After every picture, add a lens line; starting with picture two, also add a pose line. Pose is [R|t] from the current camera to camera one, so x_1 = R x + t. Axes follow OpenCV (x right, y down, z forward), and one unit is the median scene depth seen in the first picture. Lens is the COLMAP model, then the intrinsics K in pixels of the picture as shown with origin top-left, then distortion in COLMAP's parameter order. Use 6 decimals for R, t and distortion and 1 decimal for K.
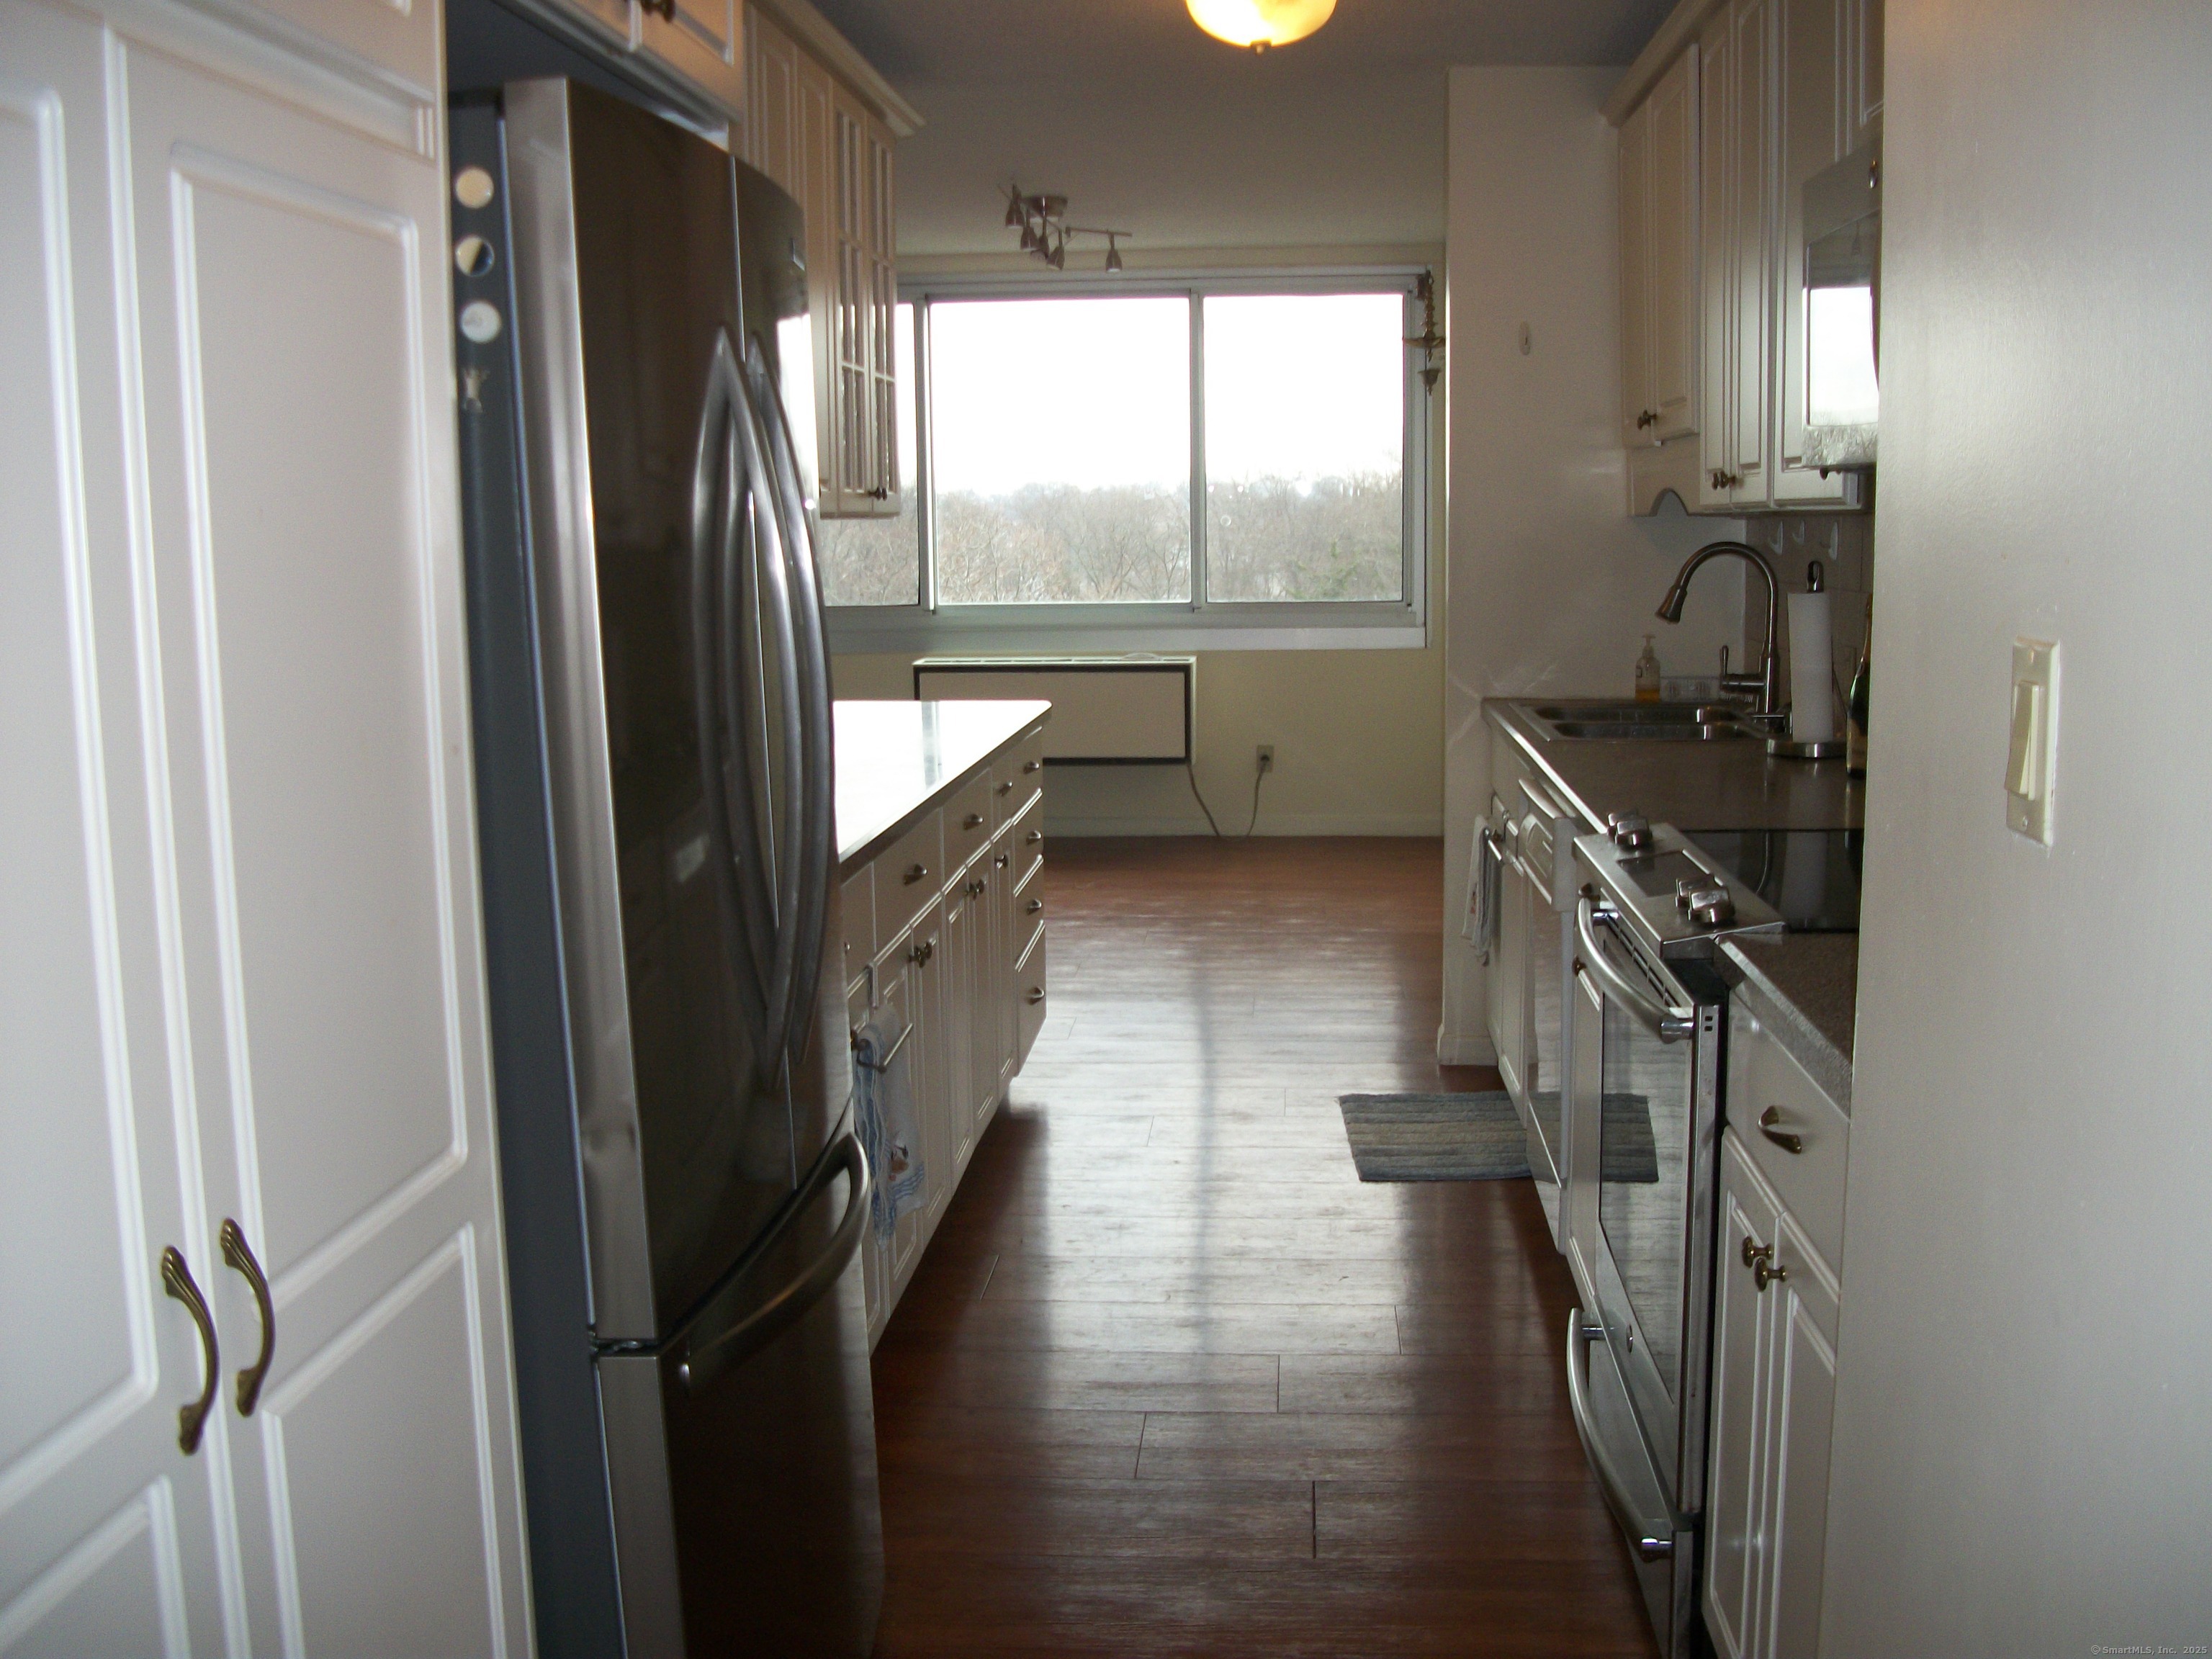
lens RADIAL K [[2083.0, 0, 1196.3], [0, 2083.0, 826.9], [0, 0, 1]] dist [-0.125597, -0.001340]
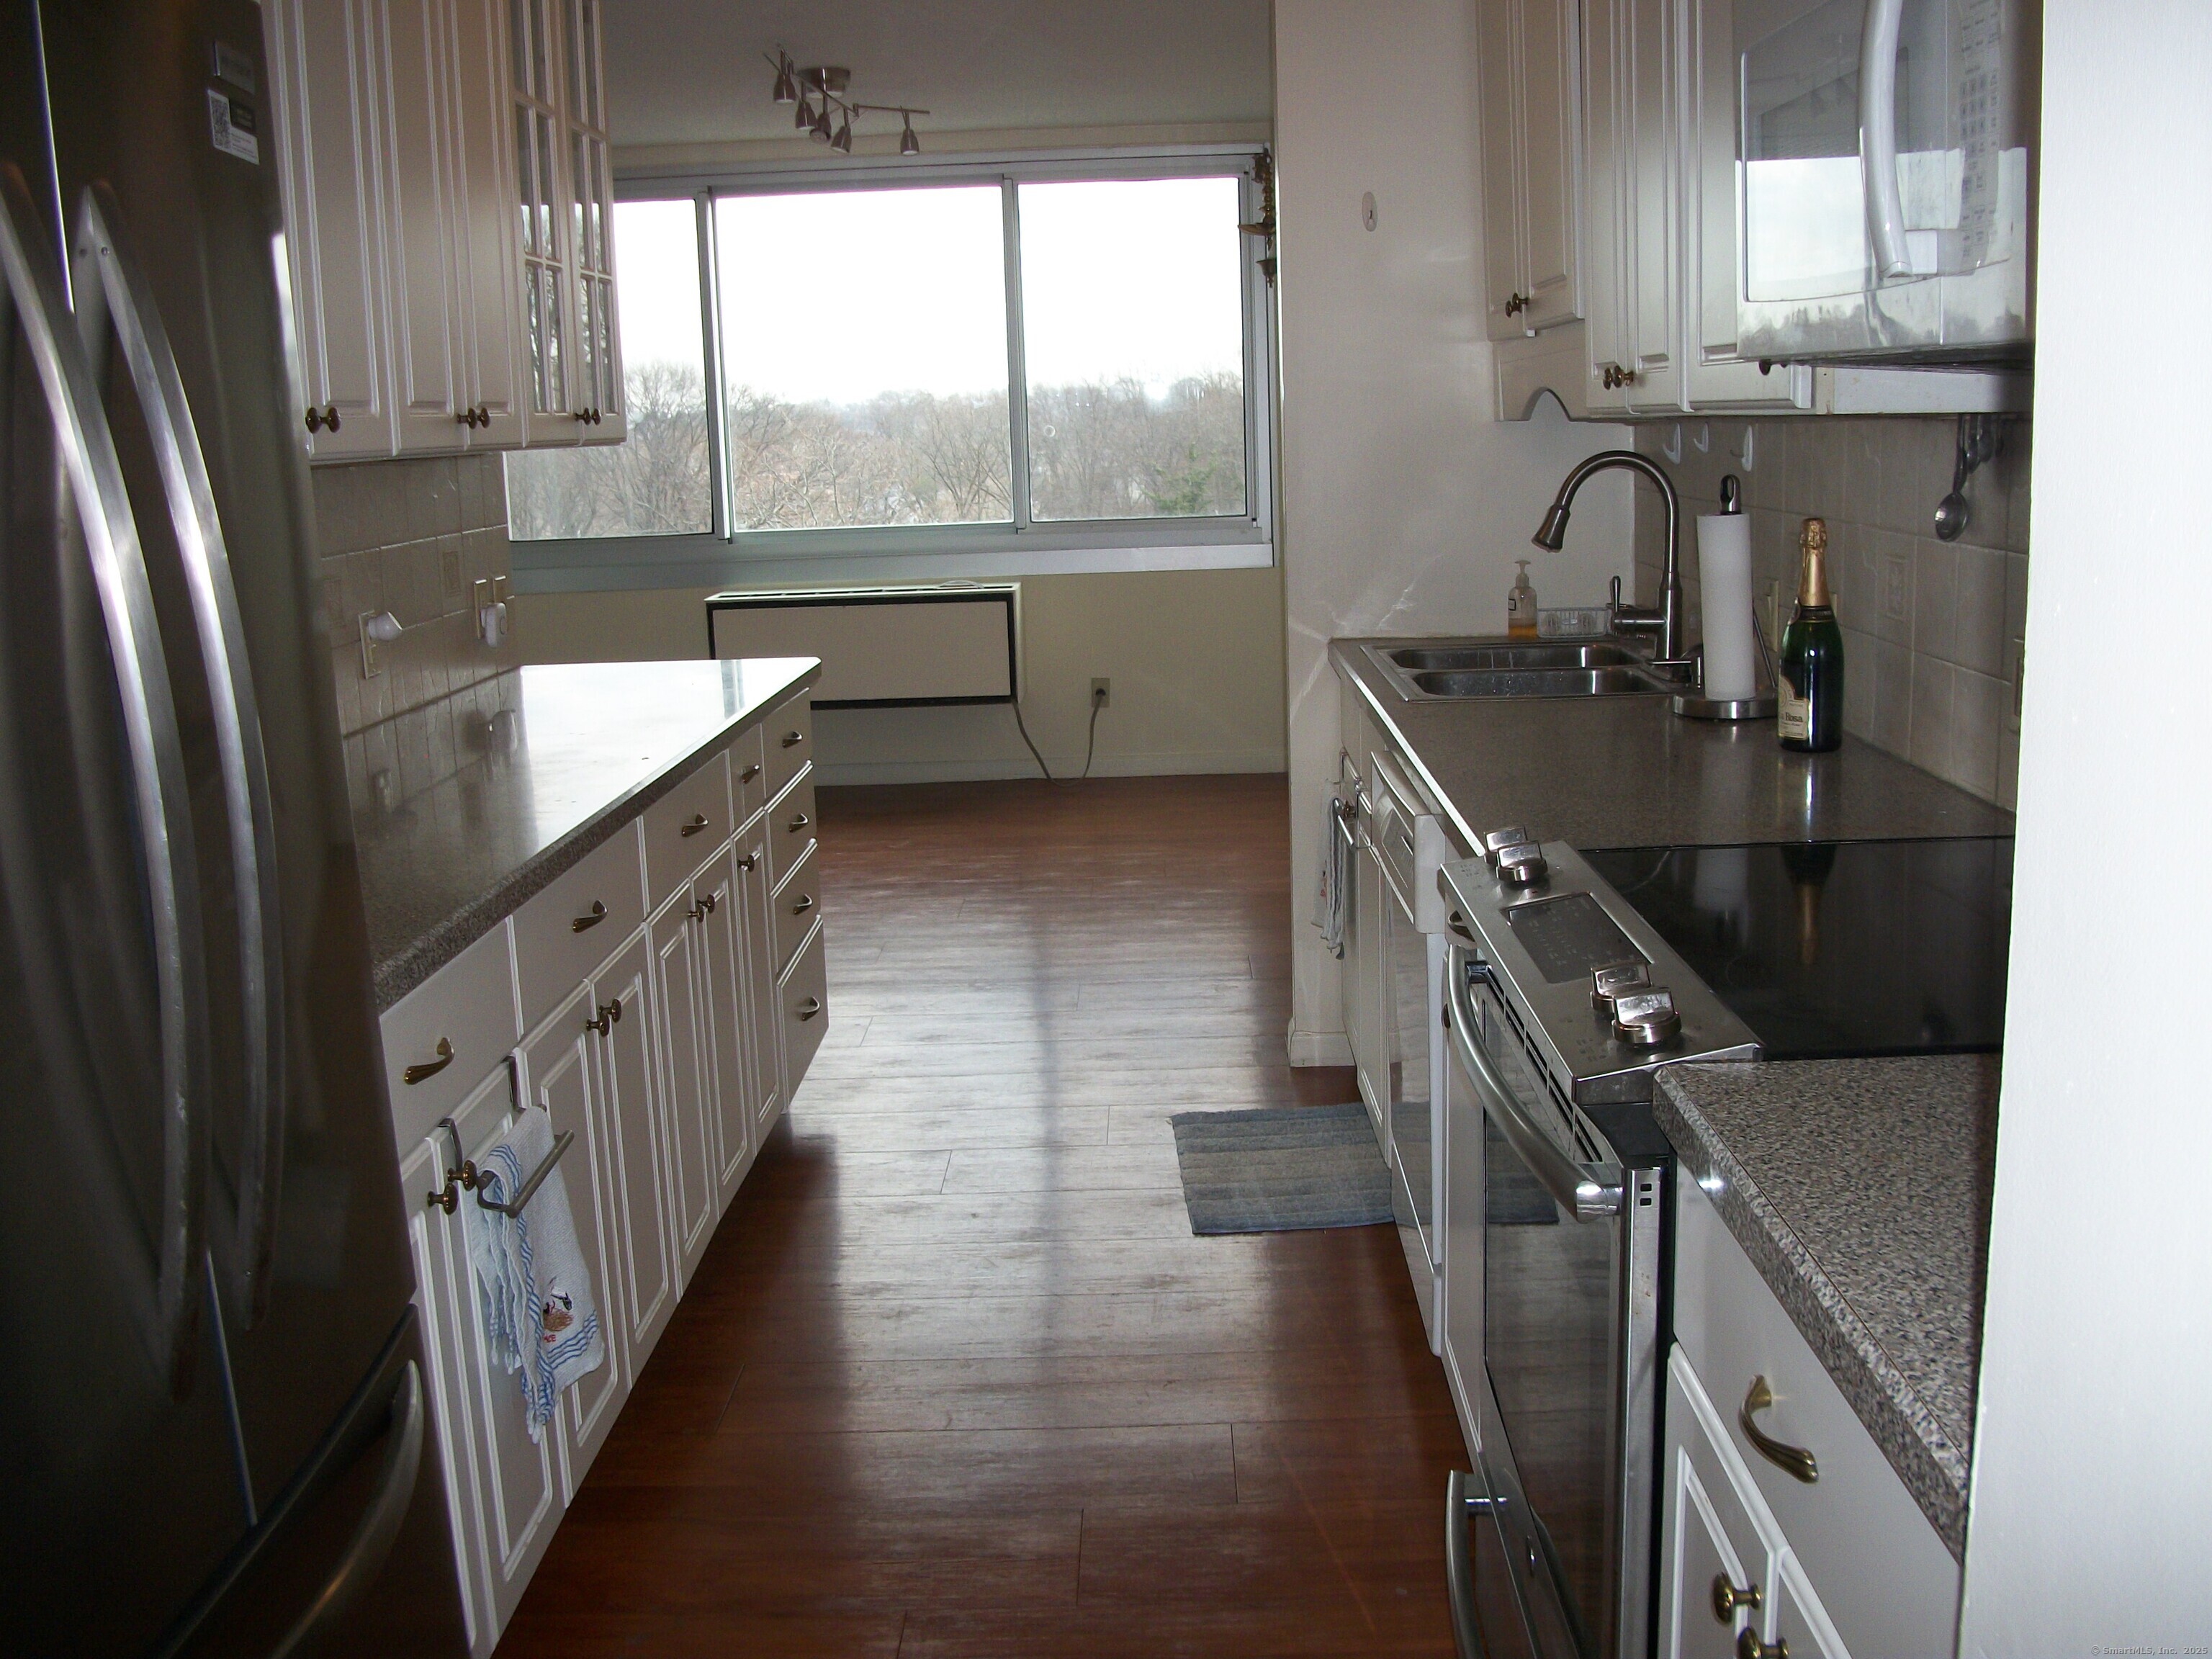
lens RADIAL K [[2085.3, 0, 1163.0], [0, 2085.3, 825.2], [0, 0, 1]] dist [-0.145553, 0.077003]
pose [[0.998454, -0.029879, 0.046866, 0.027996], [0.027766, 0.998597, 0.045090, -0.026563], [-0.048147, -0.043719, 0.997883, 0.151950]]
